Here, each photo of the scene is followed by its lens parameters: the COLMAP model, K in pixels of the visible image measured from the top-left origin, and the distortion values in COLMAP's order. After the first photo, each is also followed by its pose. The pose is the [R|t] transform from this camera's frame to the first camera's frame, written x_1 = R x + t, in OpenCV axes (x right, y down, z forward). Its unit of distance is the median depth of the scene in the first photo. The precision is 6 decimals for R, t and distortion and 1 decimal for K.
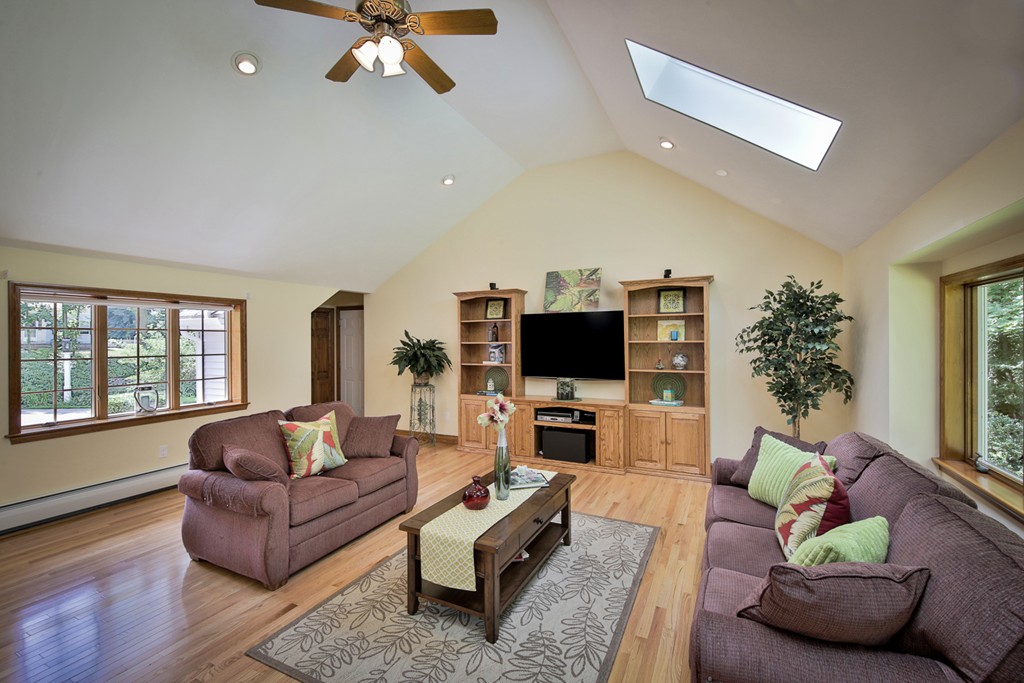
lens RADIAL K [[433.9, 0, 512.0], [0, 433.9, 341.5], [0, 0, 1]] dist [-0.000242, -0.000016]
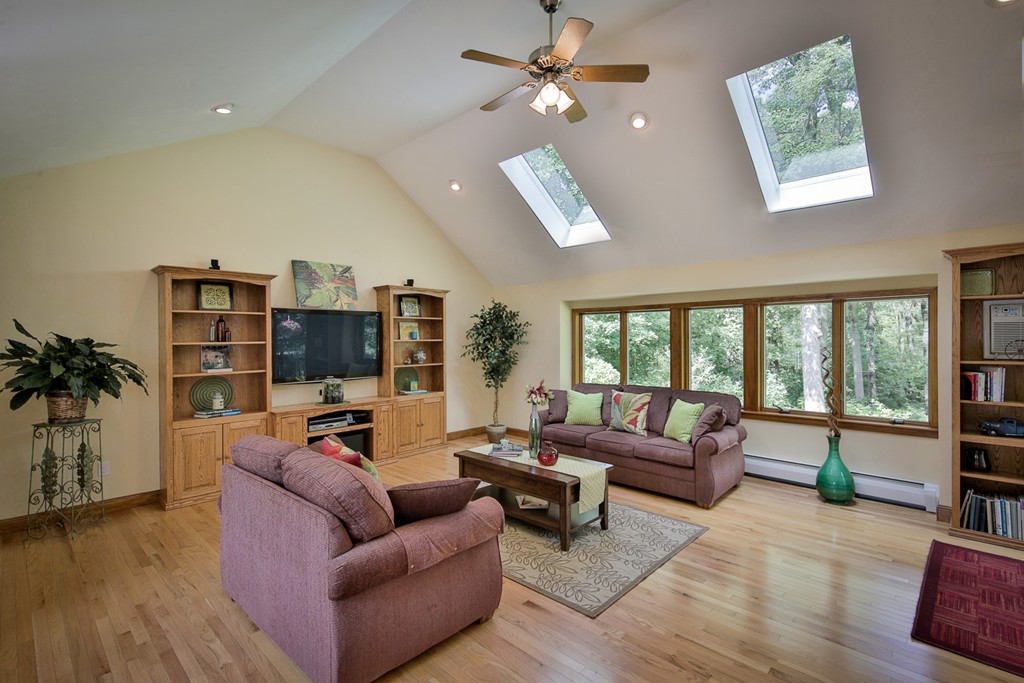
lens RADIAL K [[474.7, 0, 512.0], [0, 474.7, 341.5], [0, 0, 1]] dist [0.009718, -0.000032]
pose [[0.292956, -0.002154, 0.956123, -0.745981], [0.007308, 0.999973, 0.000013, 0.004595], [-0.956098, 0.006983, 0.292964, 0.340119]]
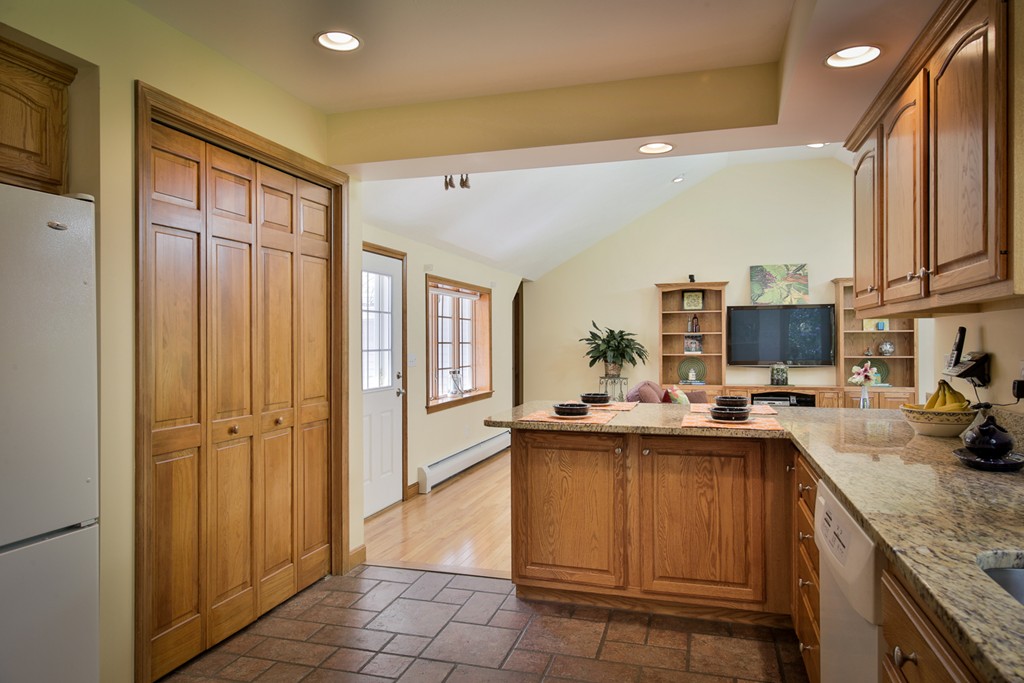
lens RADIAL K [[662.0, 0, 512.0], [0, 662.0, 341.5], [0, 0, 1]] dist [0.017802, 0.000147]
pose [[0.985221, 0.001399, 0.171285, -0.826365], [-0.000514, 0.999986, -0.005213, 0.034168], [-0.171290, 0.005048, 0.985208, -0.523156]]
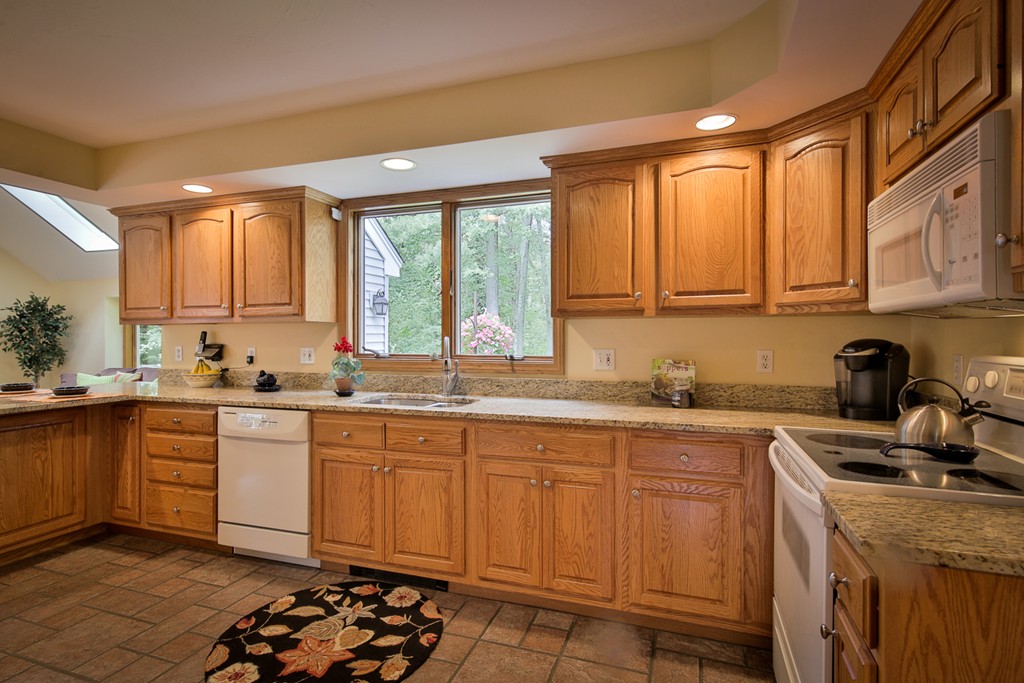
lens RADIAL K [[526.7, 0, 512.0], [0, 526.7, 341.5], [0, 0, 1]] dist [0.002331, 0.000371]
pose [[-0.122284, 0.000349, 0.992495, -1.222298], [0.006735, 0.999977, 0.000479, 0.037697], [-0.992472, 0.006743, -0.122283, -0.438855]]
